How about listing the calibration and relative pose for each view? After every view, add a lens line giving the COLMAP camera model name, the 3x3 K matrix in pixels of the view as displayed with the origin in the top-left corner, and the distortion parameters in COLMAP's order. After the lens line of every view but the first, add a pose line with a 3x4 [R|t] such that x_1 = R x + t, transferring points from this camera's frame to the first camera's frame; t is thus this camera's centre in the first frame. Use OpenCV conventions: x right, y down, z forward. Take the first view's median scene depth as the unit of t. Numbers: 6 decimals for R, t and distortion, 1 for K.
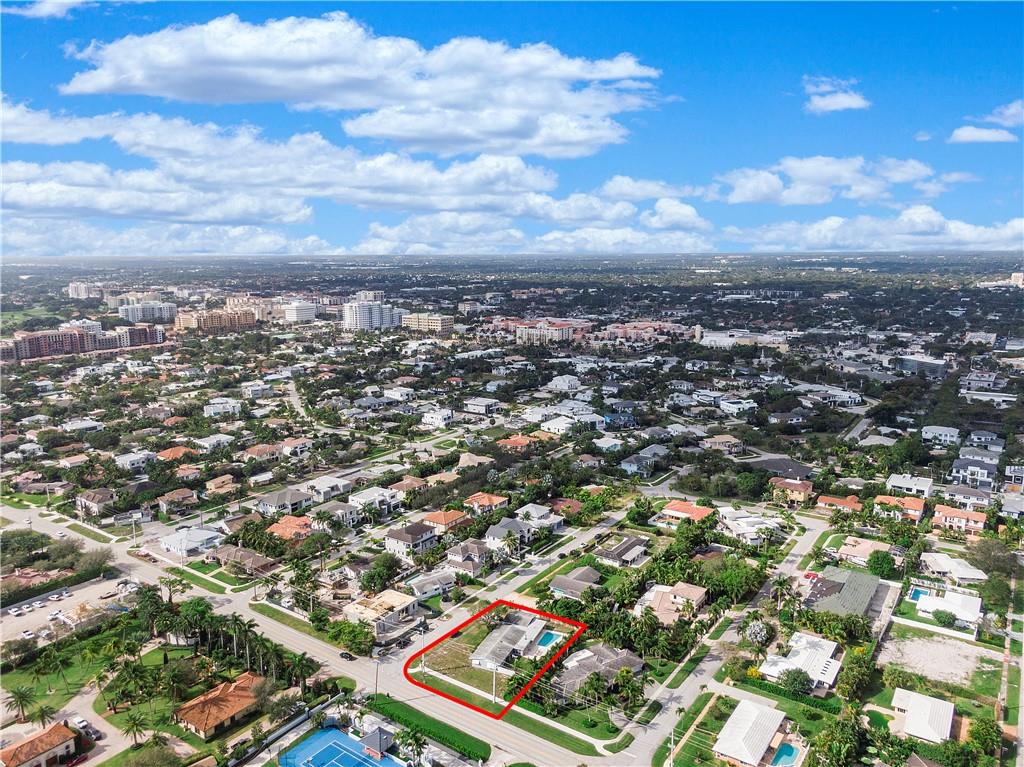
lens RADIAL K [[733.5, 0, 512.0], [0, 733.5, 383.5], [0, 0, 1]] dist [0.050640, -0.093358]
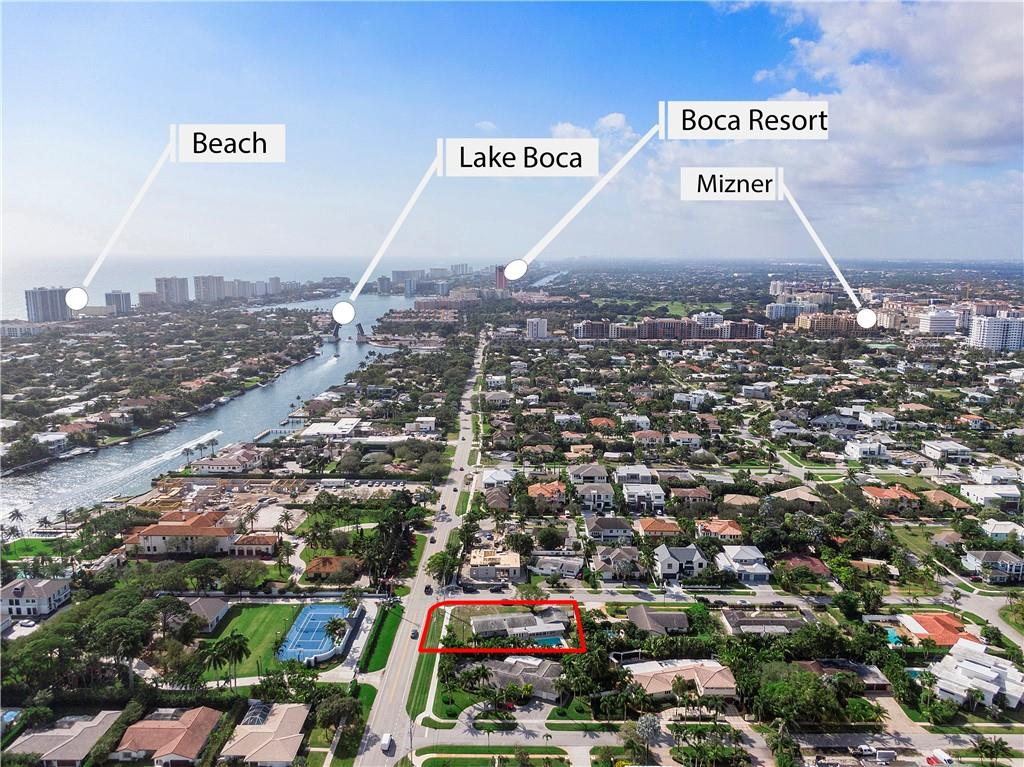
lens RADIAL K [[733.5, 0, 512.0], [0, 733.5, 383.5], [0, 0, 1]] dist [0.050640, -0.093358]
pose [[0.568508, 0.154704, -0.808001, 0.691756], [-0.156323, 0.984580, 0.078523, -0.066133], [0.807689, 0.081668, 0.583926, 0.297932]]
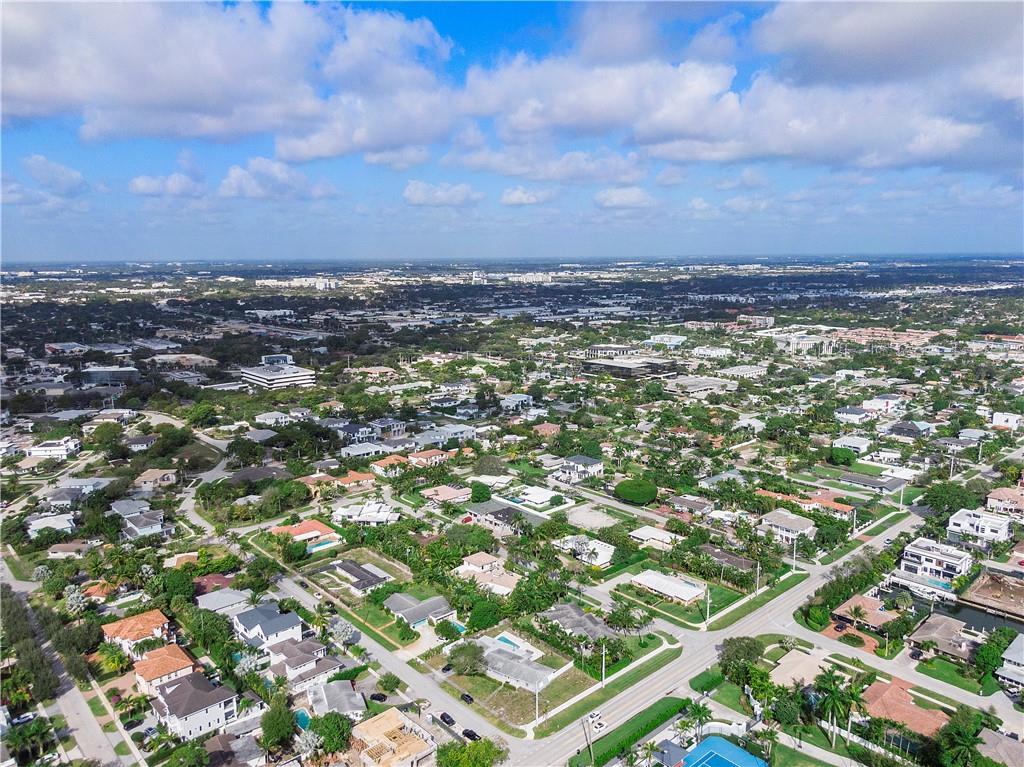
lens RADIAL K [[733.5, 0, 512.0], [0, 733.5, 383.5], [0, 0, 1]] dist [0.050640, -0.093358]
pose [[0.227649, -0.167188, 0.959283, -0.748681], [0.182081, 0.975082, 0.126732, -0.108574], [-0.956568, 0.145817, 0.252418, 0.607935]]
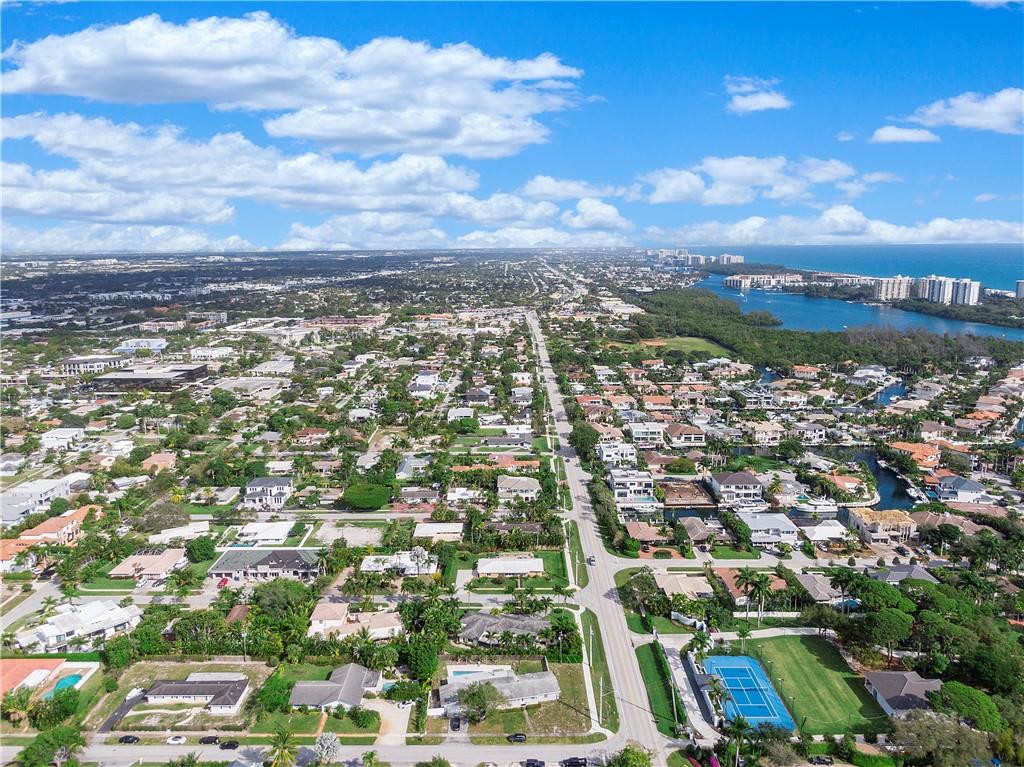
lens RADIAL K [[733.5, 0, 512.0], [0, 733.5, 383.5], [0, 0, 1]] dist [0.050640, -0.093358]
pose [[-0.571091, -0.146745, 0.807664, -0.584588], [0.156365, 0.946431, 0.282522, -0.213009], [-0.805857, 0.287636, -0.517552, 1.166944]]
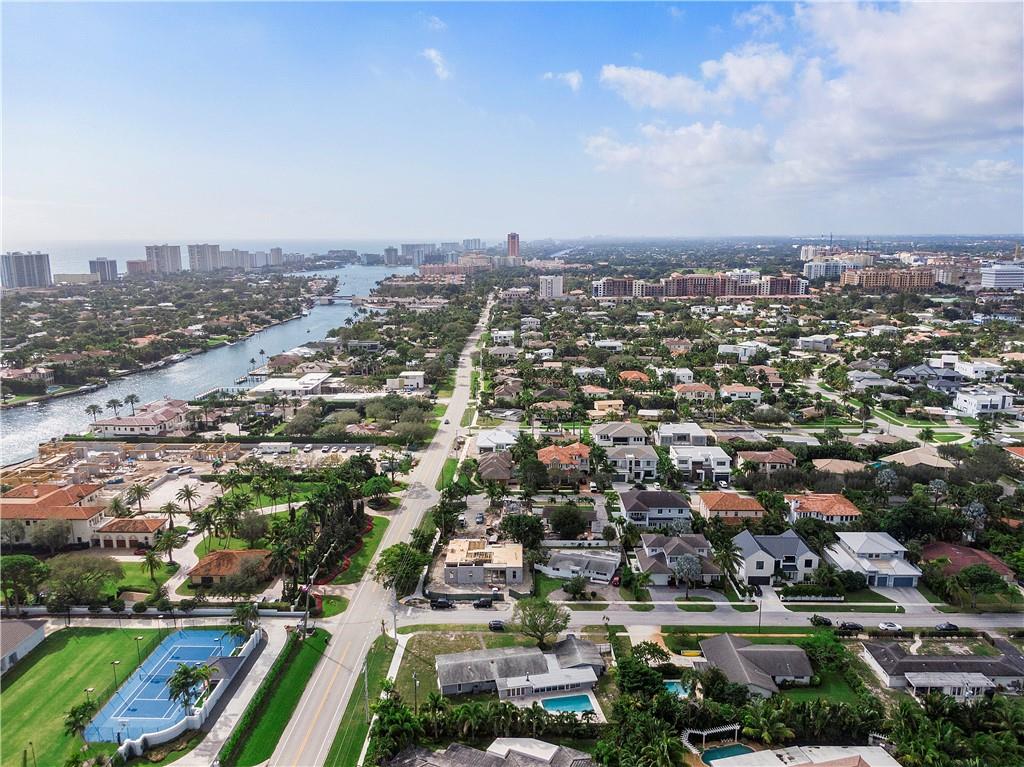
lens RADIAL K [[733.5, 0, 512.0], [0, 733.5, 383.5], [0, 0, 1]] dist [0.050640, -0.093358]
pose [[0.552001, 0.170023, -0.816325, 0.399309], [-0.147088, 0.983494, 0.105380, 0.040650], [0.820768, 0.061902, 0.567898, 0.546820]]
